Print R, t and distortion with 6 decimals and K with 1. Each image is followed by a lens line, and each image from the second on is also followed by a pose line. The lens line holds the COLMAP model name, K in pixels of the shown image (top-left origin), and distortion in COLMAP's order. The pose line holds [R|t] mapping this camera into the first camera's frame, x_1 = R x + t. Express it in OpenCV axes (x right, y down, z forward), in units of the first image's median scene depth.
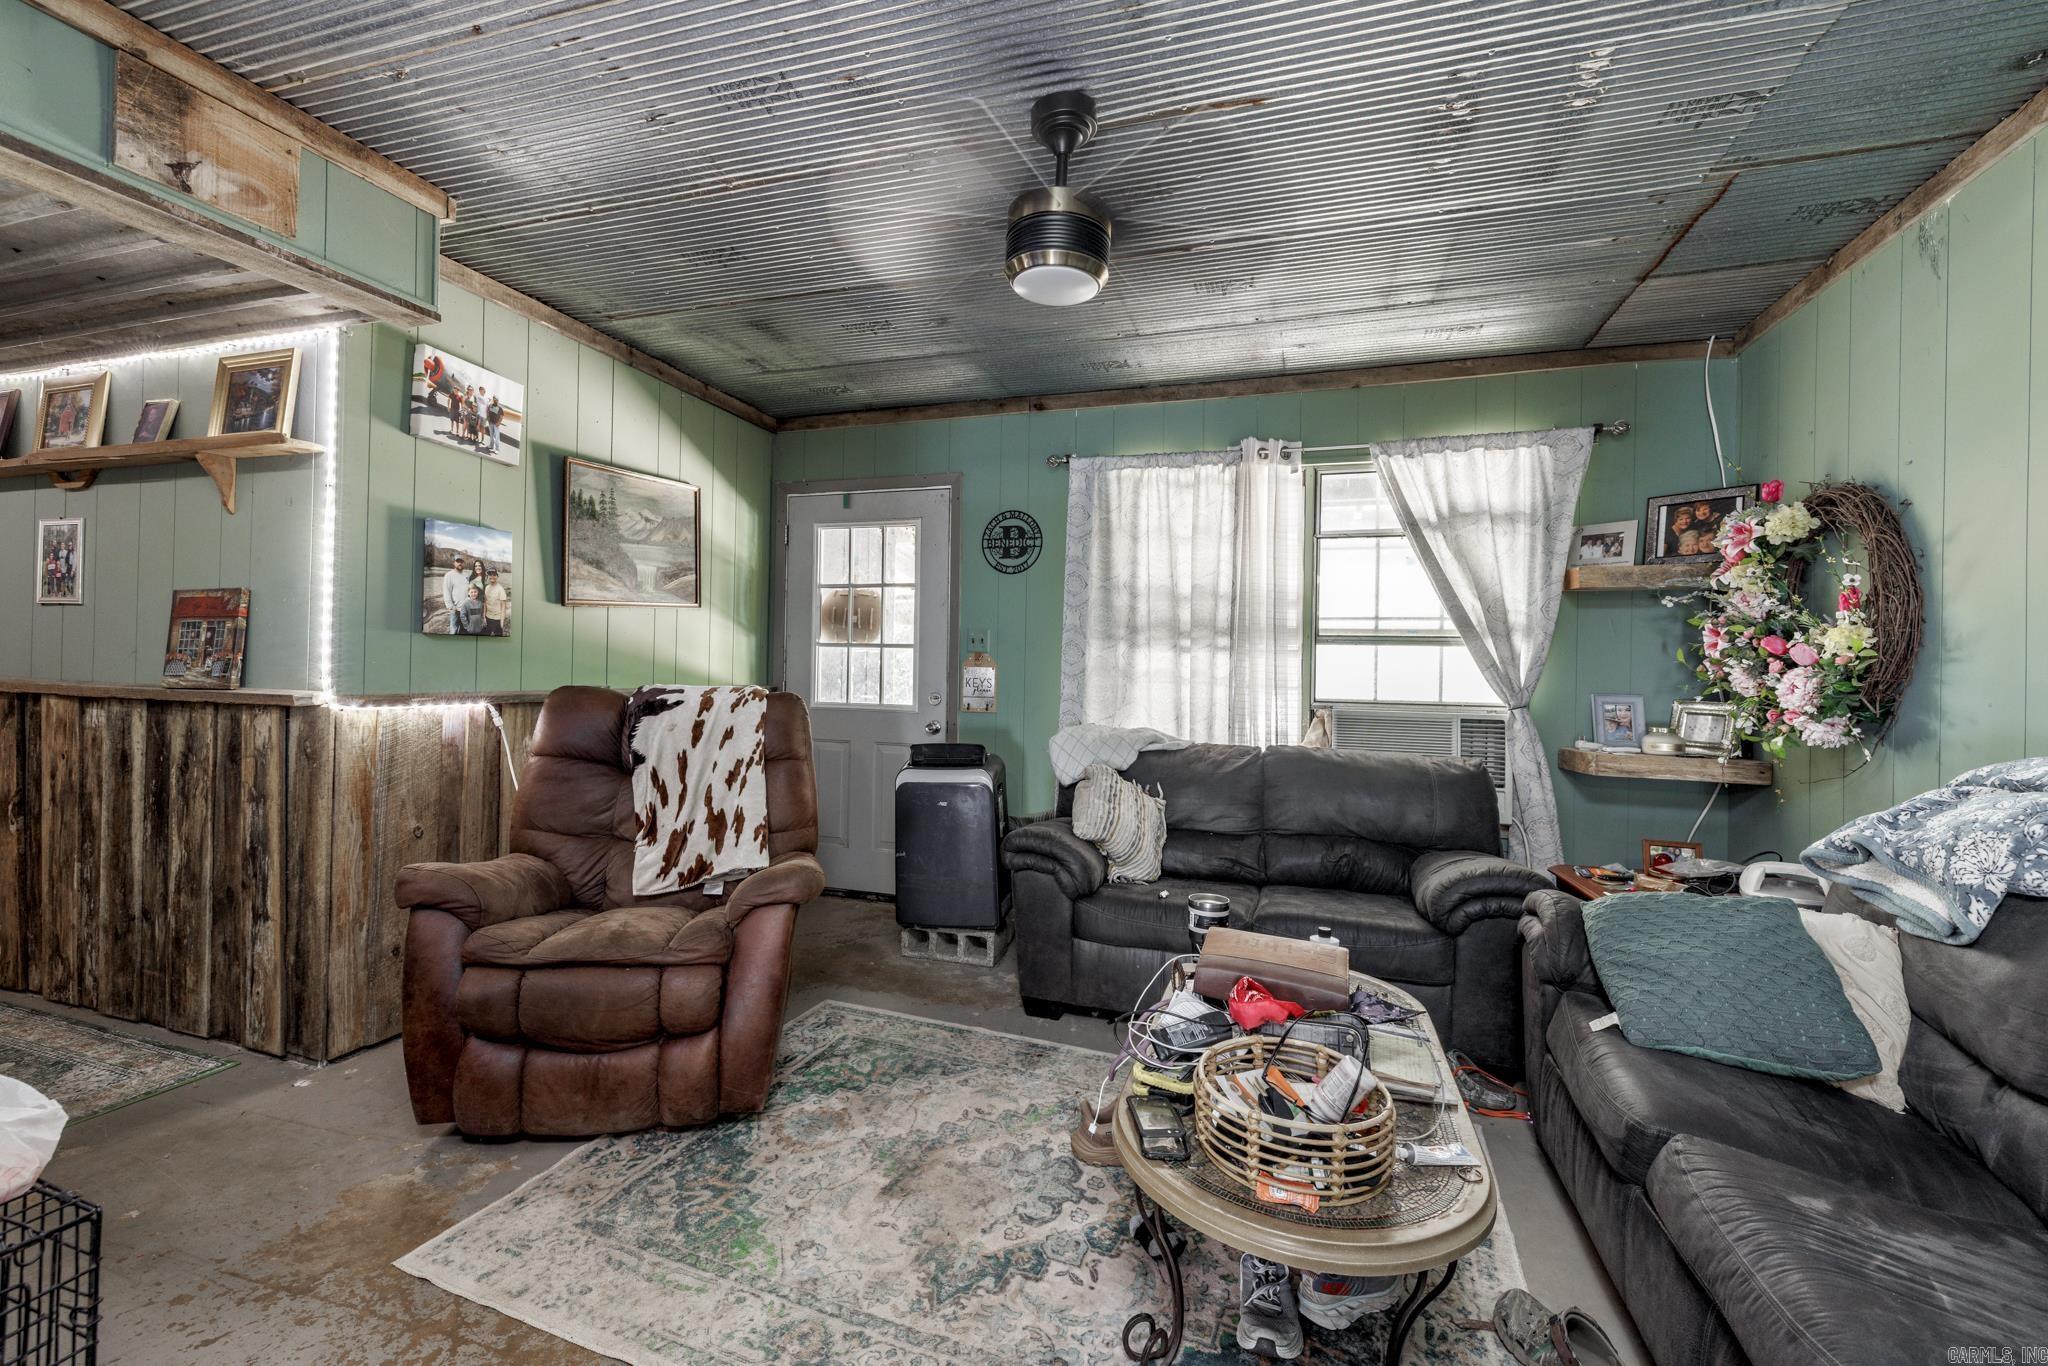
lens RADIAL K [[855.5, 0, 1024.0], [0, 855.5, 683.0], [0, 0, 1]] dist [0.001575, 0.000275]
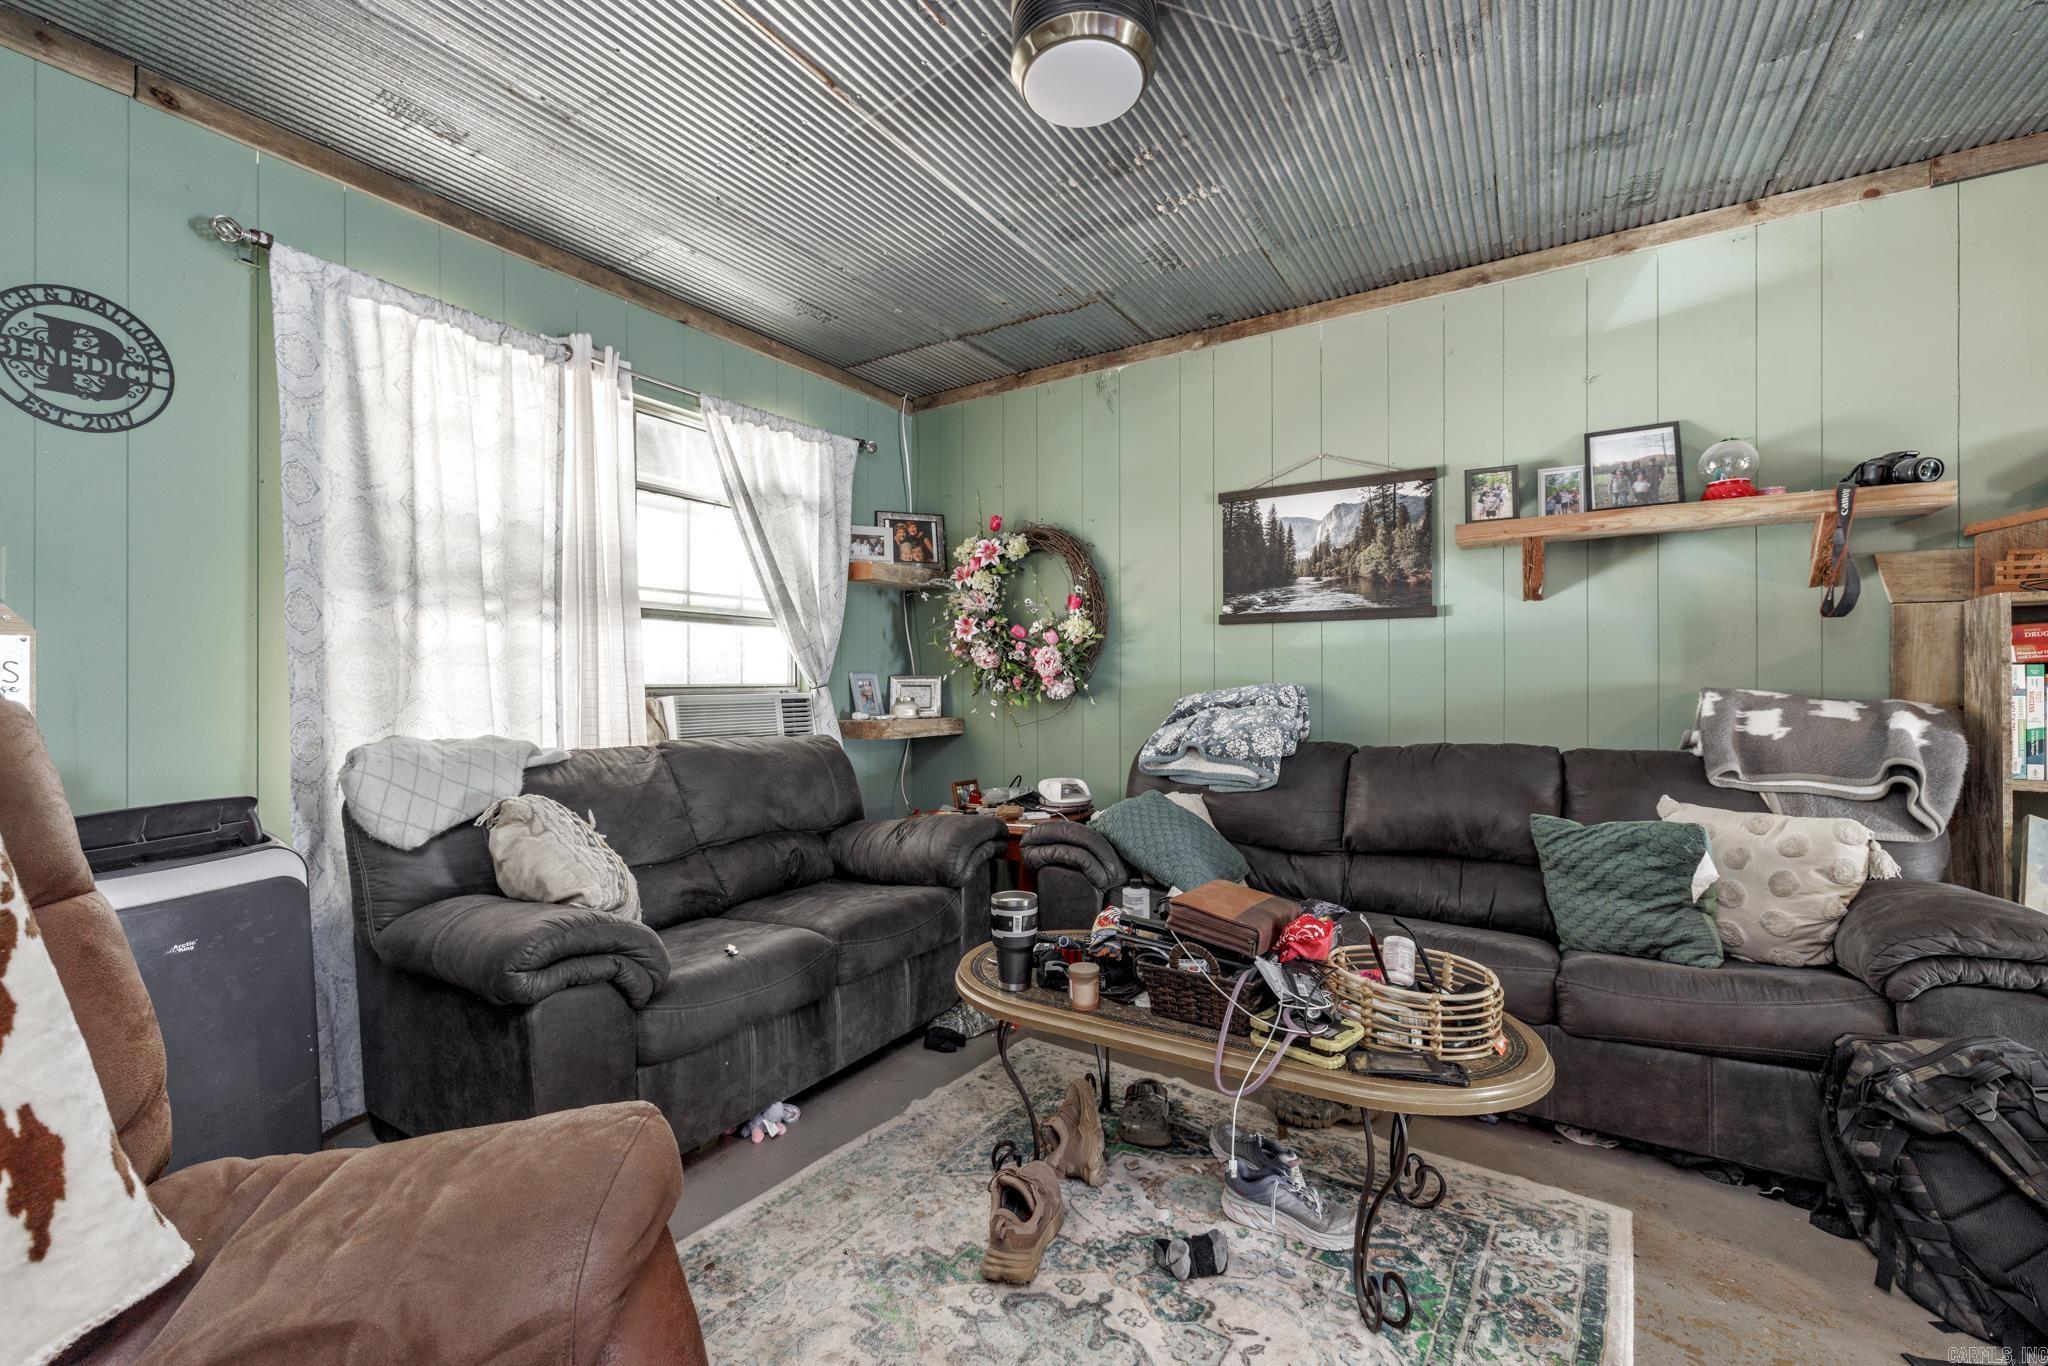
lens RADIAL K [[841.4, 0, 1016.5], [0, 841.4, 688.2], [0, 0, 1]] dist [0.000295, 0.000055]
pose [[0.267524, -0.028773, 0.963121, -0.367202], [0.027415, 0.999377, 0.022242, 0.014997], [-0.963161, 0.020454, 0.268146, 0.473231]]
